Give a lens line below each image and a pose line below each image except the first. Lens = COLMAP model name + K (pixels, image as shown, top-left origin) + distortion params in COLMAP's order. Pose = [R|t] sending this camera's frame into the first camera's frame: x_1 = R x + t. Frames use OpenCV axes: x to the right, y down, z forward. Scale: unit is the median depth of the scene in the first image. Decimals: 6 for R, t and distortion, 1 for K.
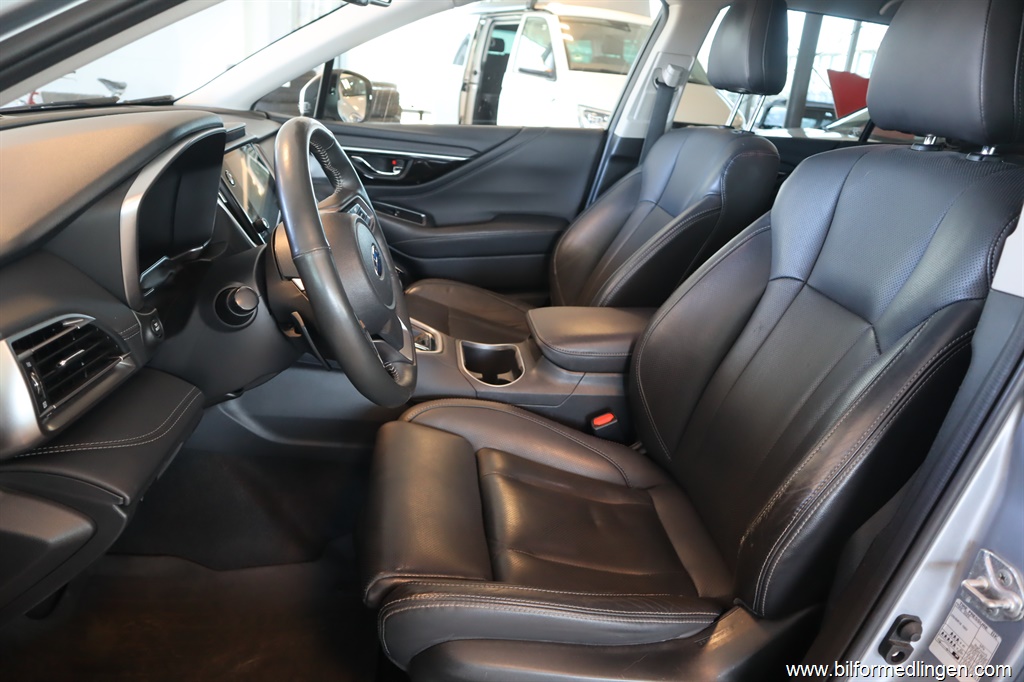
lens RADIAL K [[717.5, 0, 512.0], [0, 717.5, 341.0], [0, 0, 1]] dist [-0.091928, 0.006165]
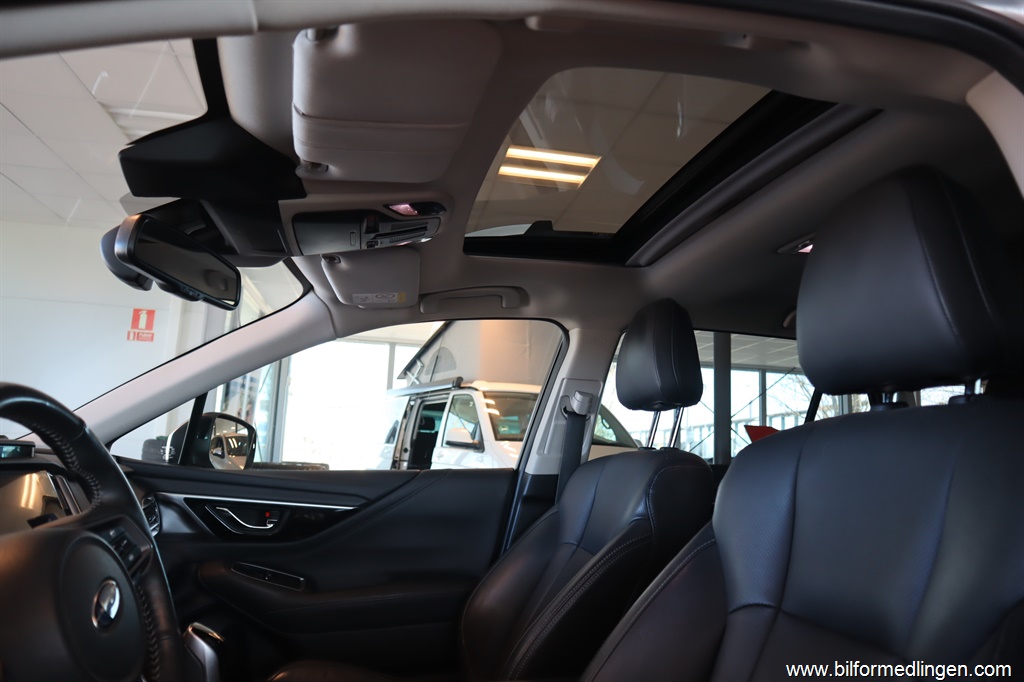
lens RADIAL K [[717.5, 0, 512.0], [0, 717.5, 341.0], [0, 0, 1]] dist [-0.091928, 0.006165]
pose [[0.995462, -0.028968, 0.090644, 0.052189], [0.070303, 0.865832, -0.495371, 0.005907], [-0.064133, 0.499495, 0.863940, 0.152460]]
